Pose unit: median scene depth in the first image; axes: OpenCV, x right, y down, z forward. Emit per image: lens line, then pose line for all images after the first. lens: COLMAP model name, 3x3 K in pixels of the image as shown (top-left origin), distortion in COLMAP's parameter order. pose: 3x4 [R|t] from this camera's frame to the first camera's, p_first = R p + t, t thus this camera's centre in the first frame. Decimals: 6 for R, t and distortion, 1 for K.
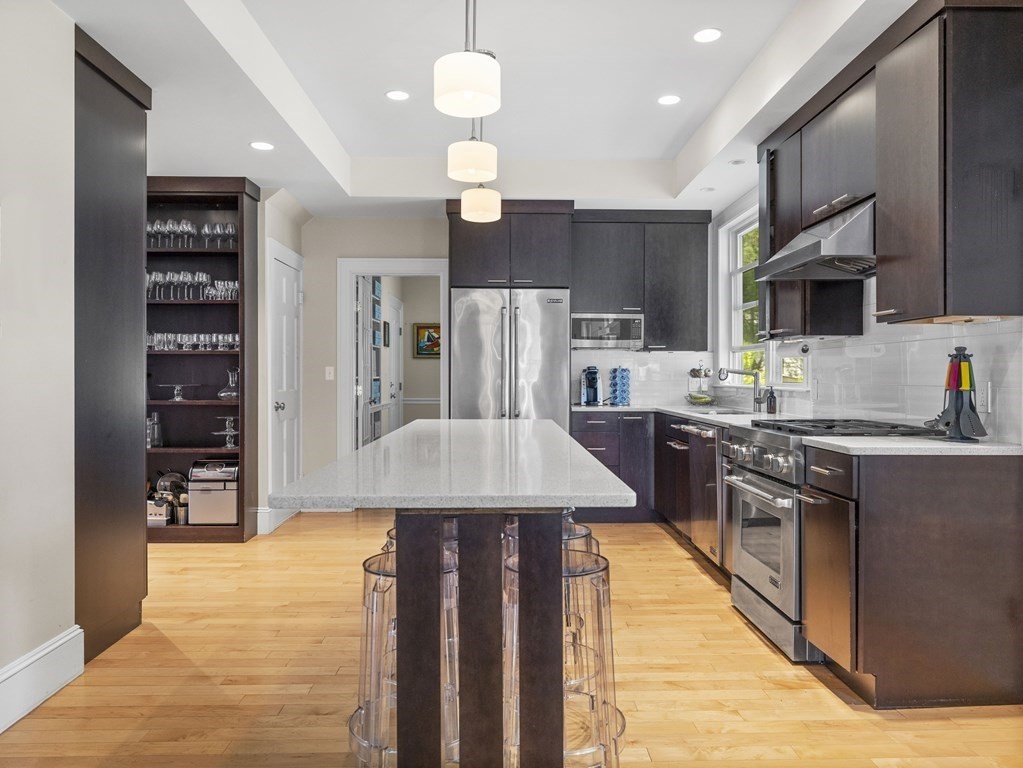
lens RADIAL K [[737.4, 0, 511.5], [0, 737.4, 384.0], [0, 0, 1]] dist [0.003425, 0.001188]
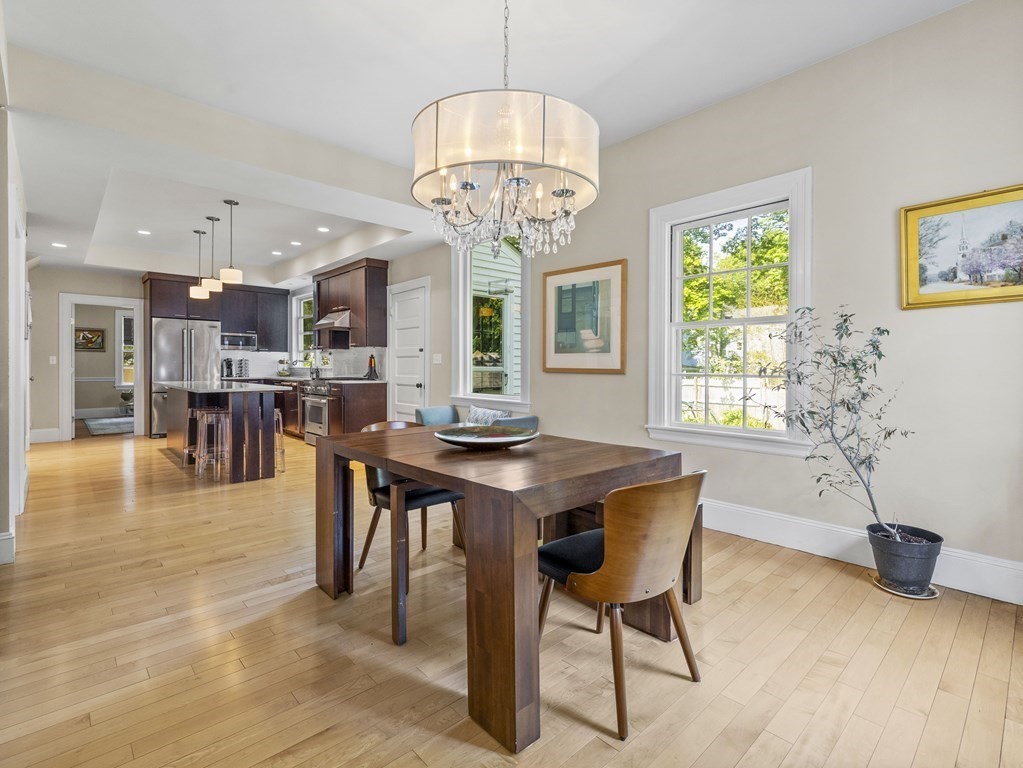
lens RADIAL K [[486.1, 0, 511.4], [0, 486.1, 368.6], [0, 0, 1]] dist [0.000560, 0.000258]
pose [[0.745133, -0.000765, 0.666916, -0.226226], [0.003906, 0.999987, -0.003216, 0.013862], [-0.666905, 0.005001, 0.745126, -0.587458]]
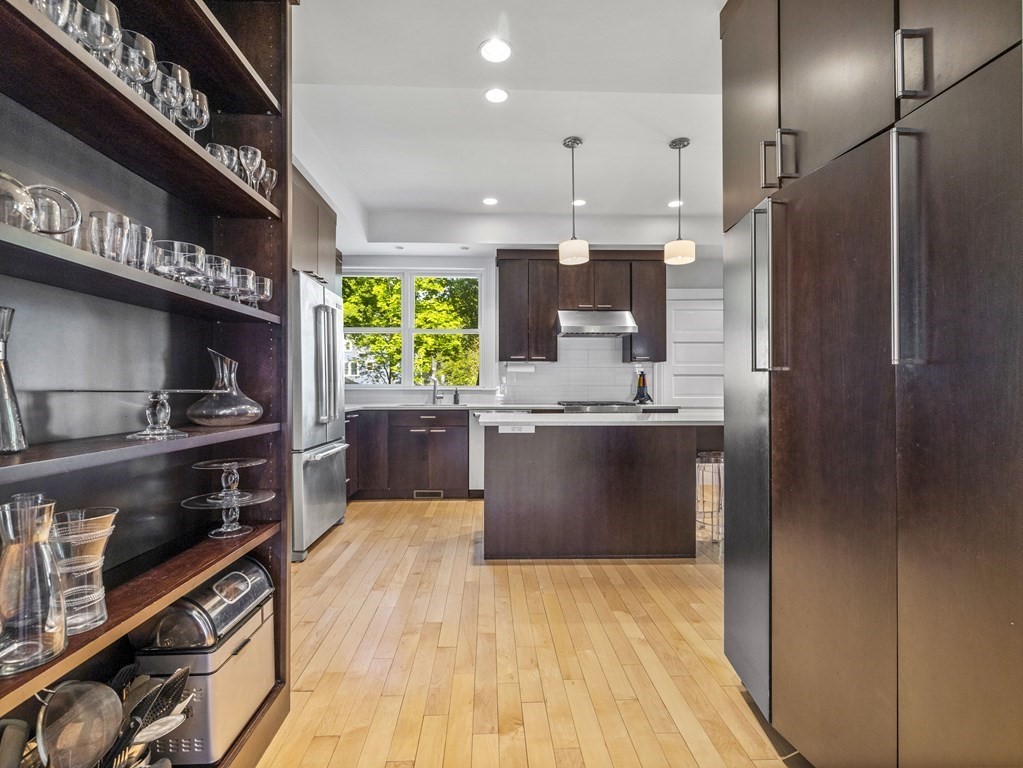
lens RADIAL K [[484.7, 0, 511.5], [0, 484.7, 384.0], [0, 0, 1]] dist [0.002044, 0.000596]
pose [[-0.040560, 0.000879, 0.999177, -0.598981], [0.010256, 0.999947, -0.000463, -0.002900], [-0.999124, 0.010229, -0.040567, 0.754470]]
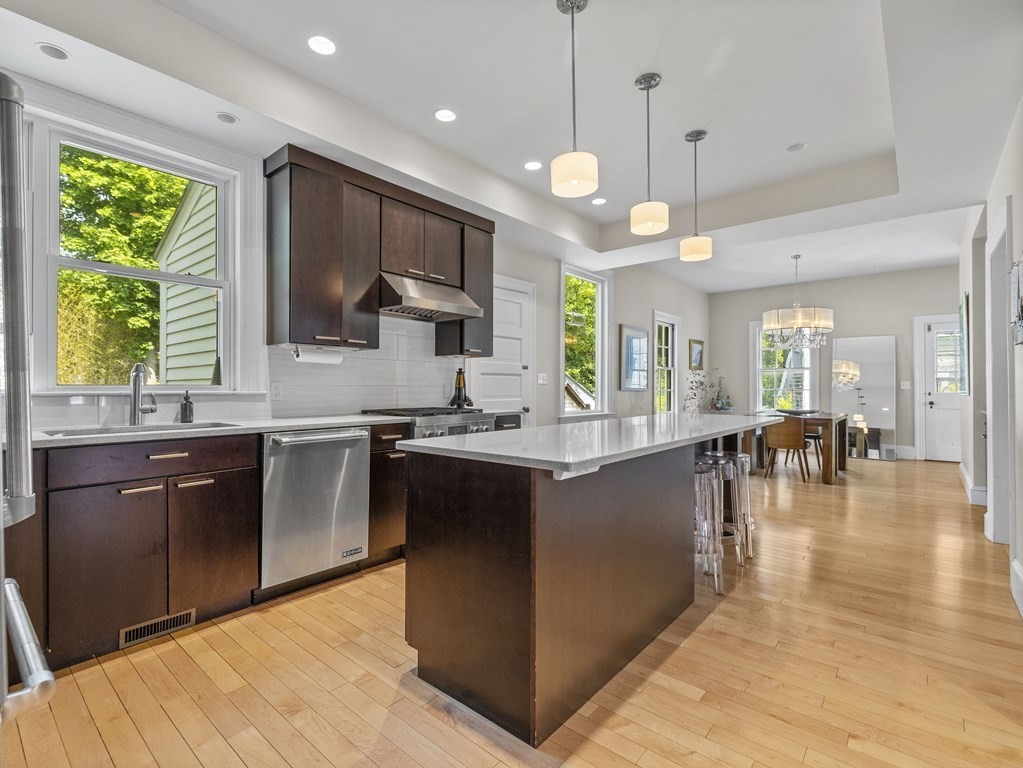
lens RADIAL K [[484.7, 0, 511.5], [0, 484.7, 384.0], [0, 0, 1]] dist [0.002044, 0.000596]
pose [[-0.756161, 0.001712, 0.654383, -0.229445], [0.004934, 0.999983, 0.003086, -0.002852], [-0.654367, 0.005562, -0.756157, 0.961204]]
